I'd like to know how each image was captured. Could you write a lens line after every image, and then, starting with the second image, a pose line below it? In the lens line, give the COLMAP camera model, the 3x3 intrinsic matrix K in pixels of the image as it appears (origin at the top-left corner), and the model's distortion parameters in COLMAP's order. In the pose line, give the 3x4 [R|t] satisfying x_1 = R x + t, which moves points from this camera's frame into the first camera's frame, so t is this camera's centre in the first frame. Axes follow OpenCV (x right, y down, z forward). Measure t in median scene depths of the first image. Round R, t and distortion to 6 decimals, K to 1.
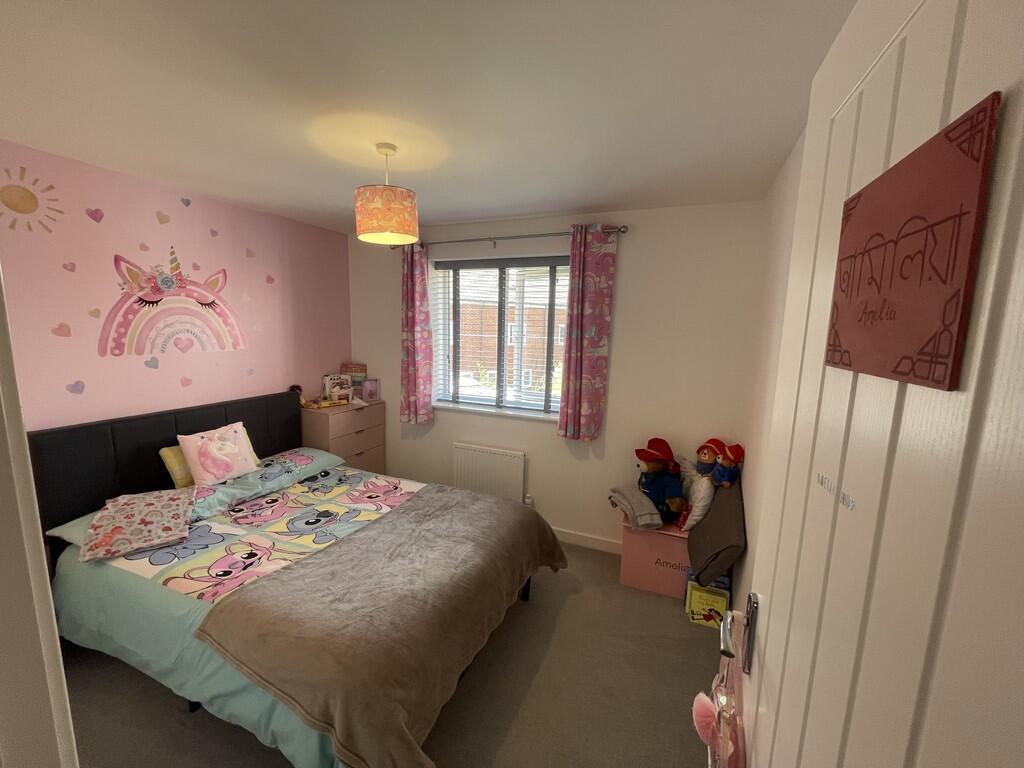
lens RADIAL K [[412.9, 0, 508.6], [0, 412.9, 387.3], [0, 0, 1]] dist [0.007138, 0.000033]
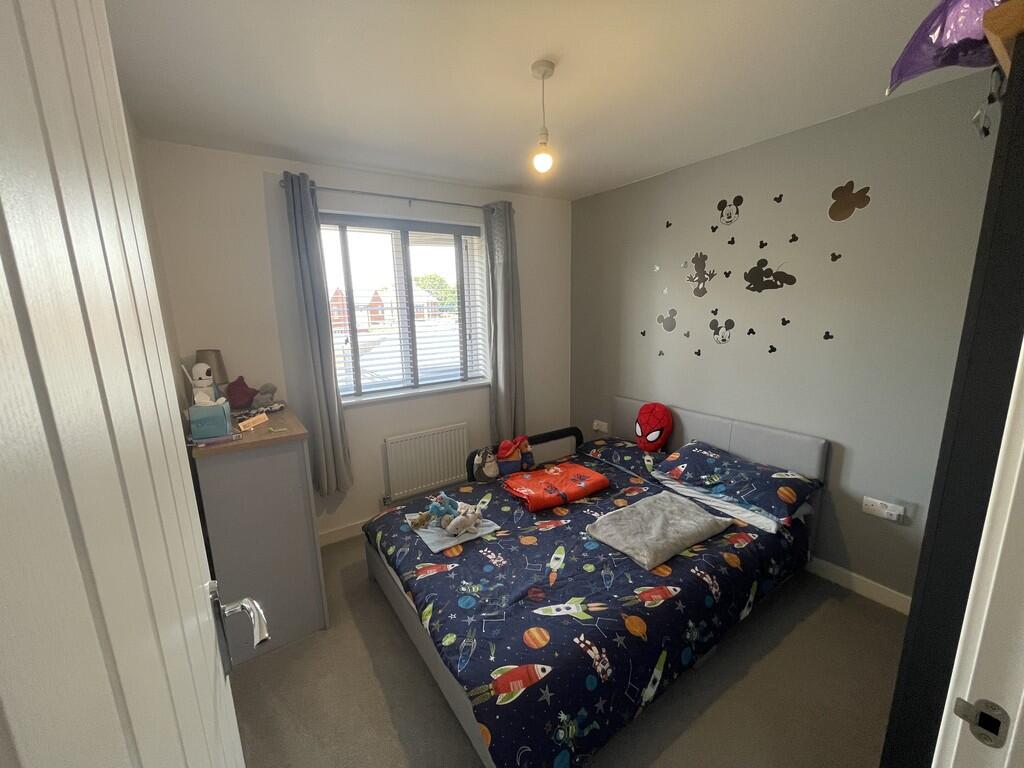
lens RADIAL K [[412.9, 0, 508.6], [0, 412.9, 387.3], [0, 0, 1]] dist [0.007138, 0.000033]
pose [[0.566252, -0.216405, 0.795316, -0.680768], [0.160819, 0.975380, 0.150900, -0.059999], [-0.808391, 0.042454, 0.587113, 0.310065]]
